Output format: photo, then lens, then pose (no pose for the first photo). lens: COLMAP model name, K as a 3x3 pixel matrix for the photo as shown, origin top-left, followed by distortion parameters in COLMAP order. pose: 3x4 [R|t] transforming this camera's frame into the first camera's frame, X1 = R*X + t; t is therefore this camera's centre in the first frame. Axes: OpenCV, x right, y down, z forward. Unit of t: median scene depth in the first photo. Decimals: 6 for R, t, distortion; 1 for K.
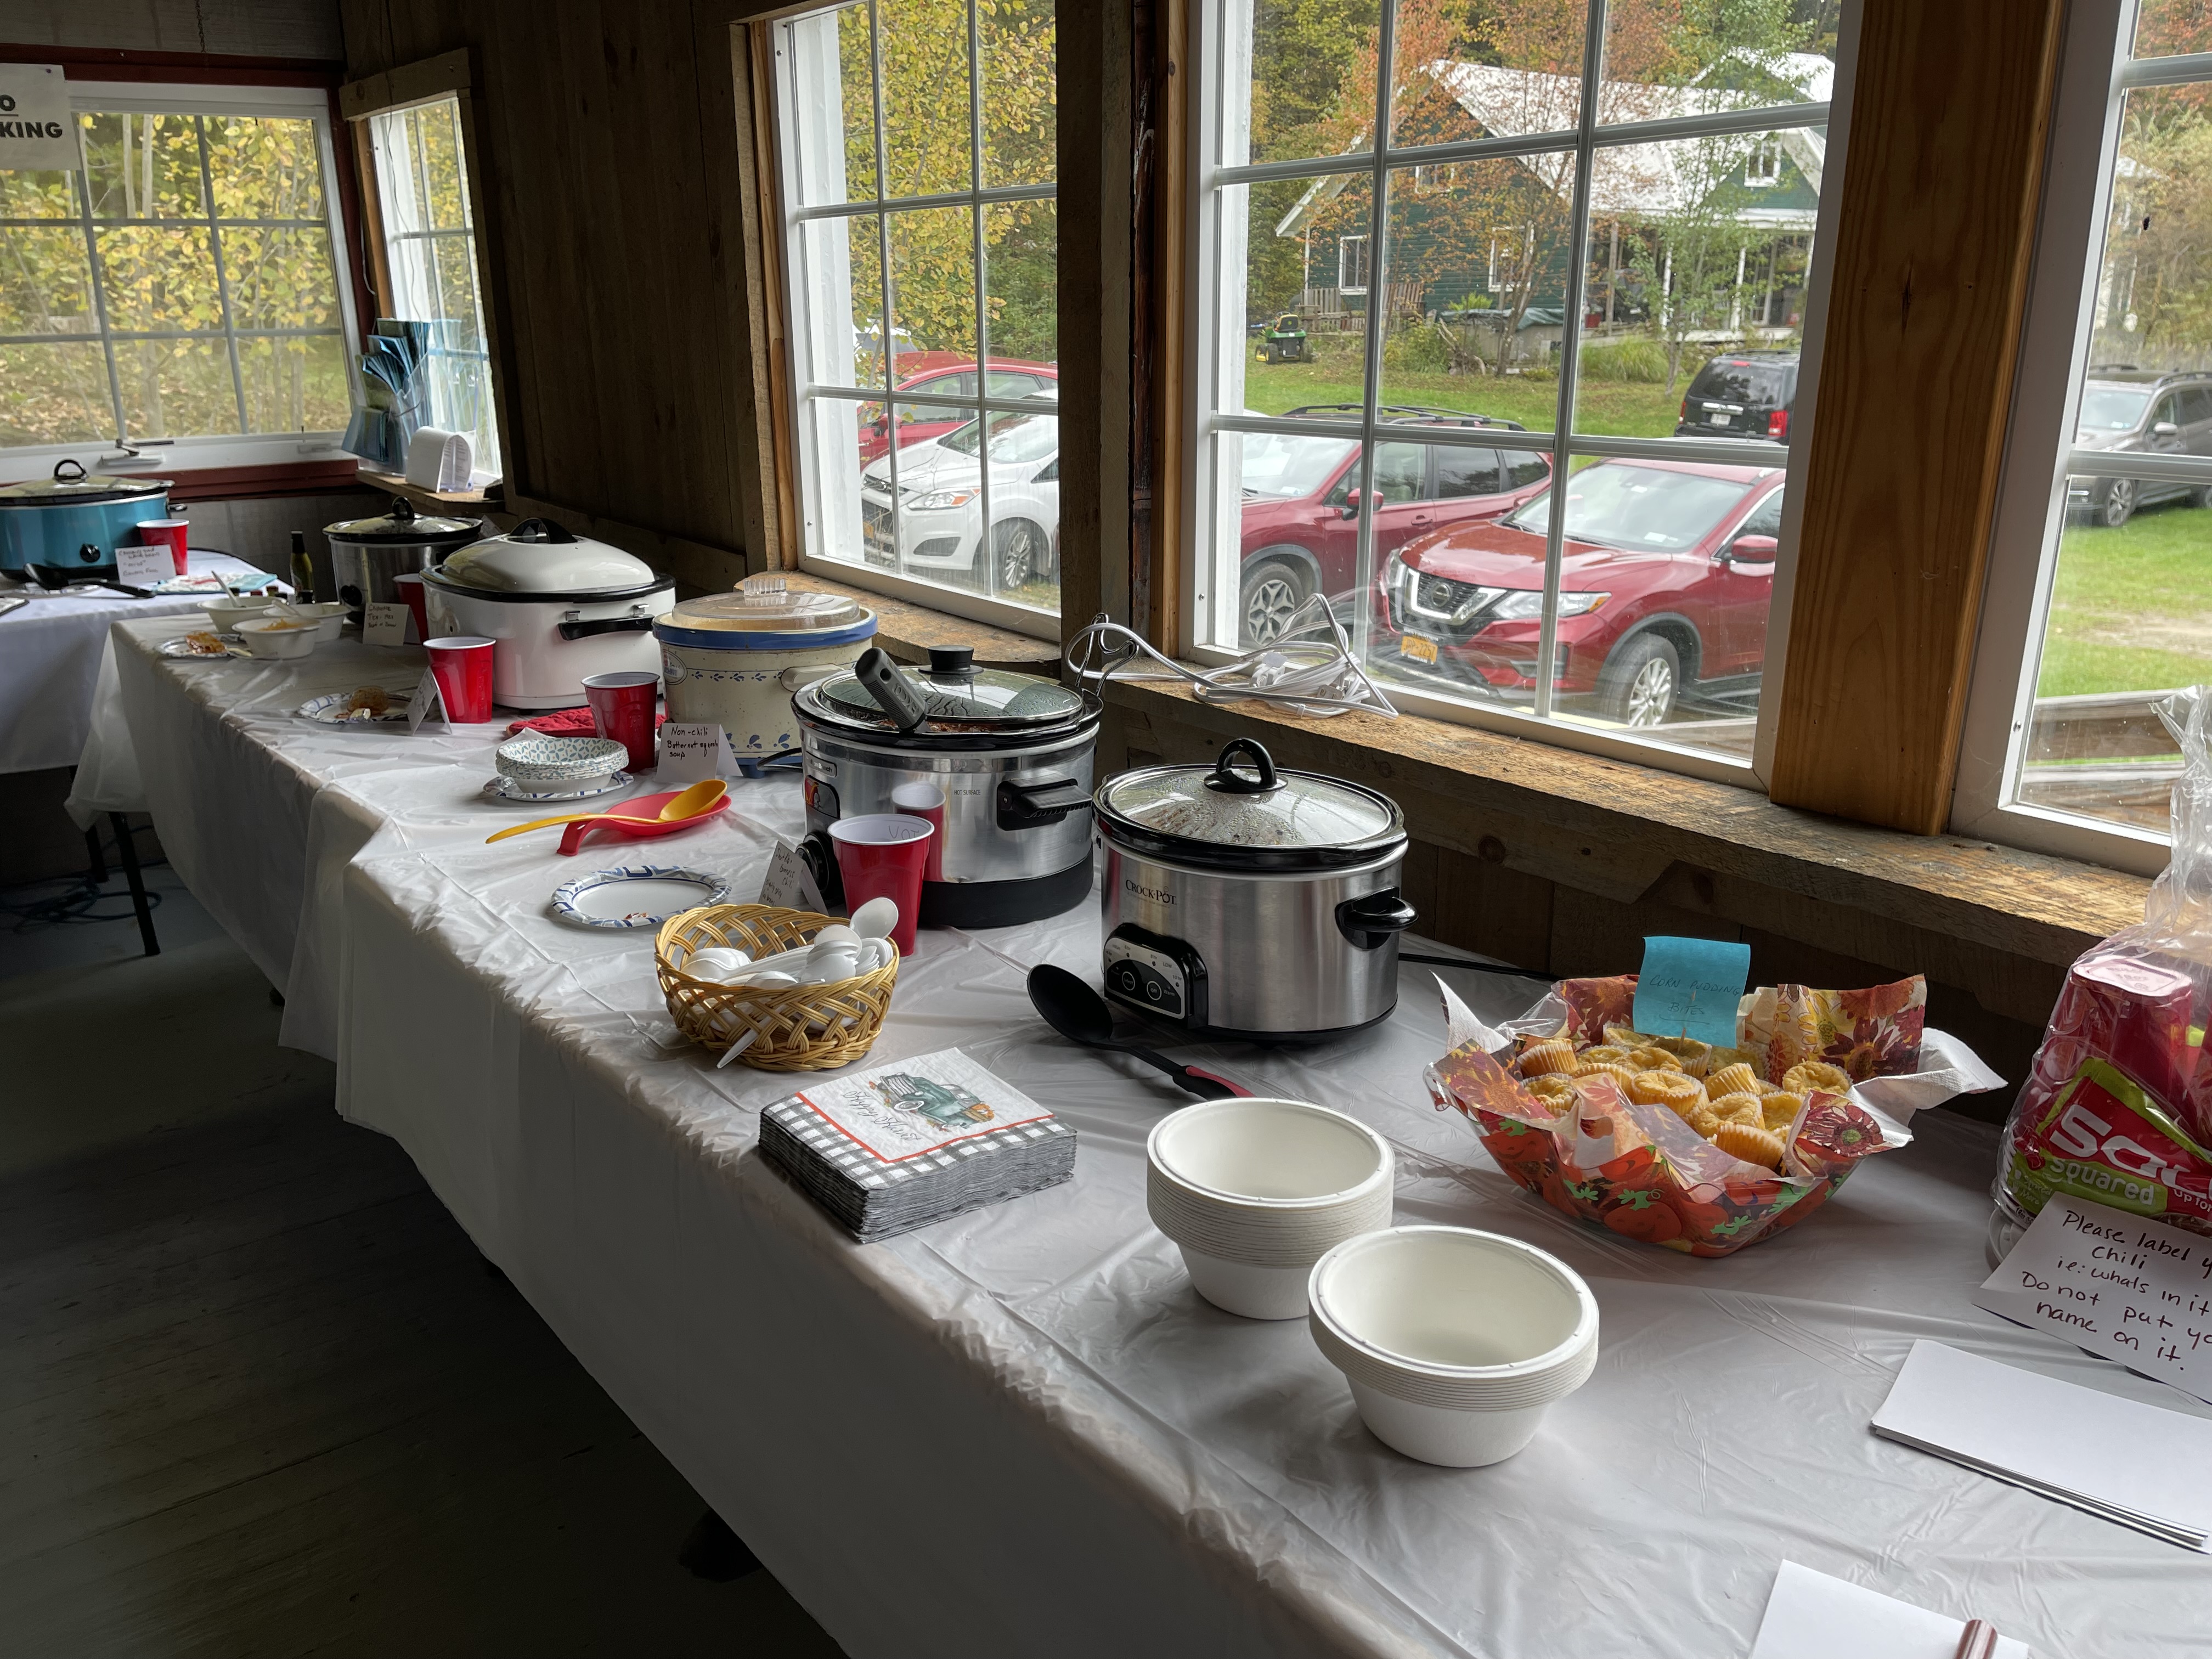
lens RADIAL K [[1691.3, 0, 1101.0], [0, 1691.3, 827.7], [0, 0, 1]] dist [0.031318, -0.045491]
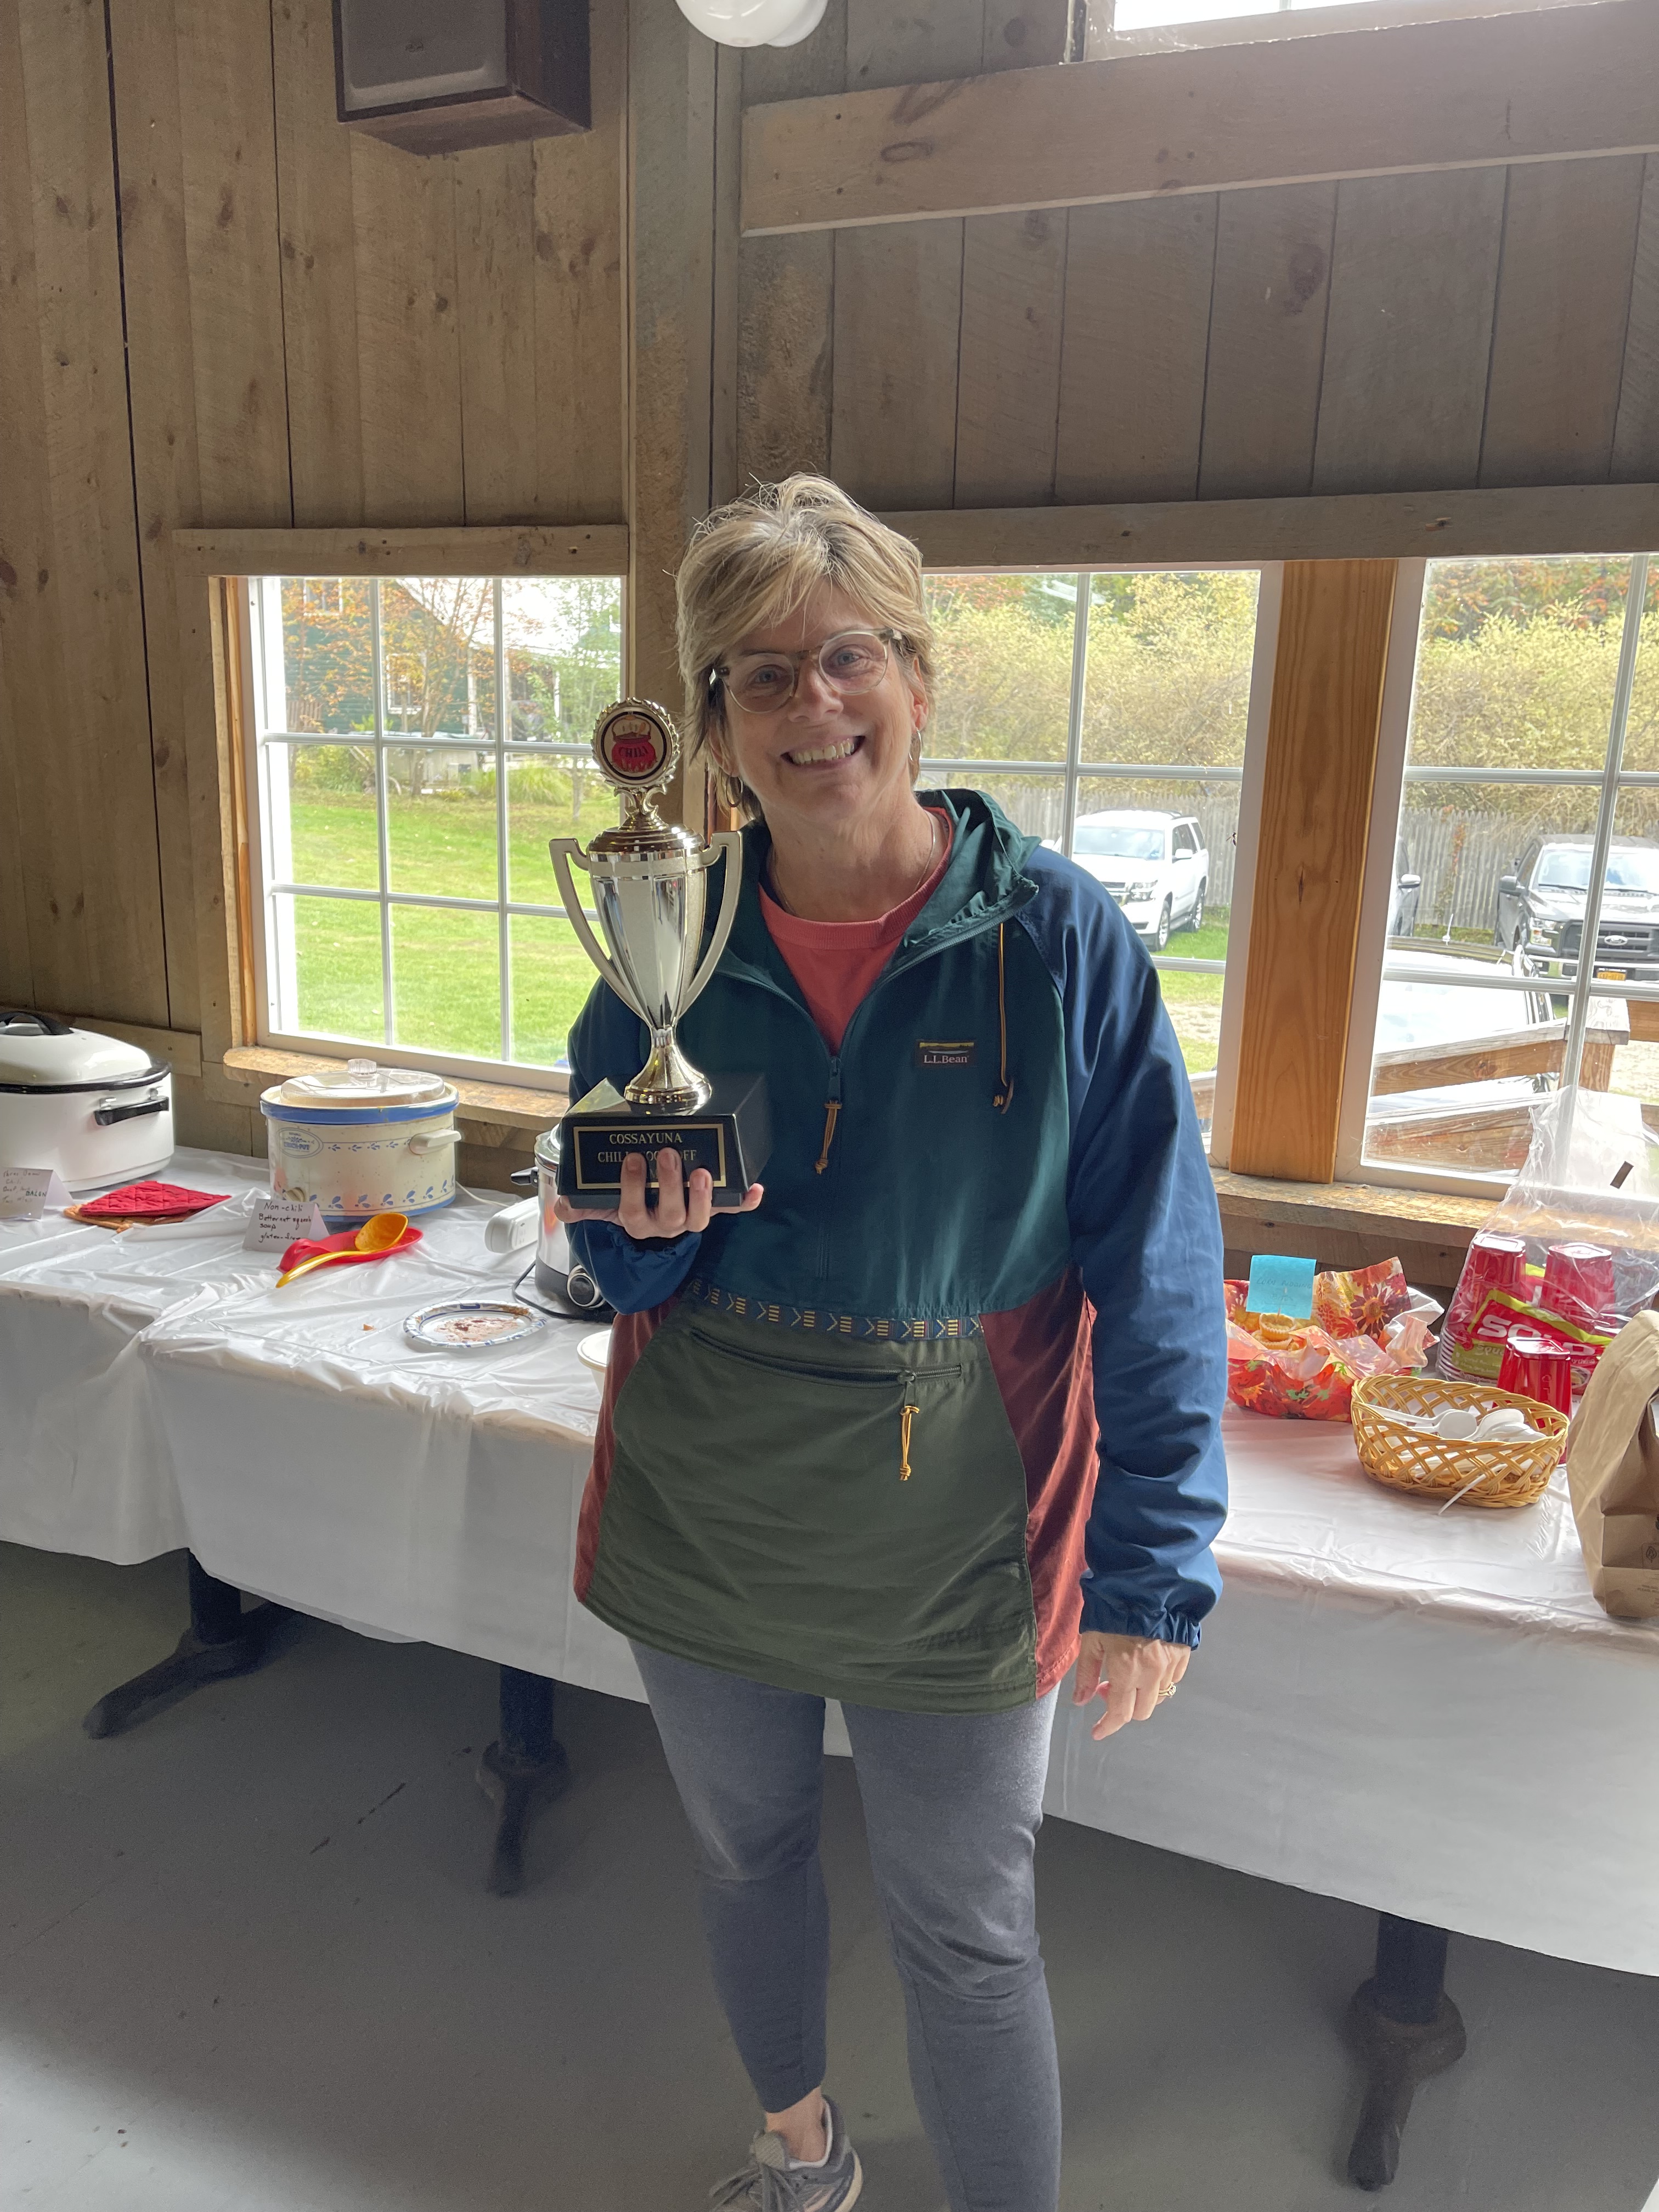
lens RADIAL K [[1691.3, 0, 830.6], [0, 1691.3, 1105.8], [0, 0, 1]] dist [0.031318, -0.045491]
pose [[0.879498, -0.070263, 0.470688, -0.788677], [0.104251, 0.993464, -0.046494, -0.047618], [-0.464344, 0.089961, 0.881074, -0.309937]]
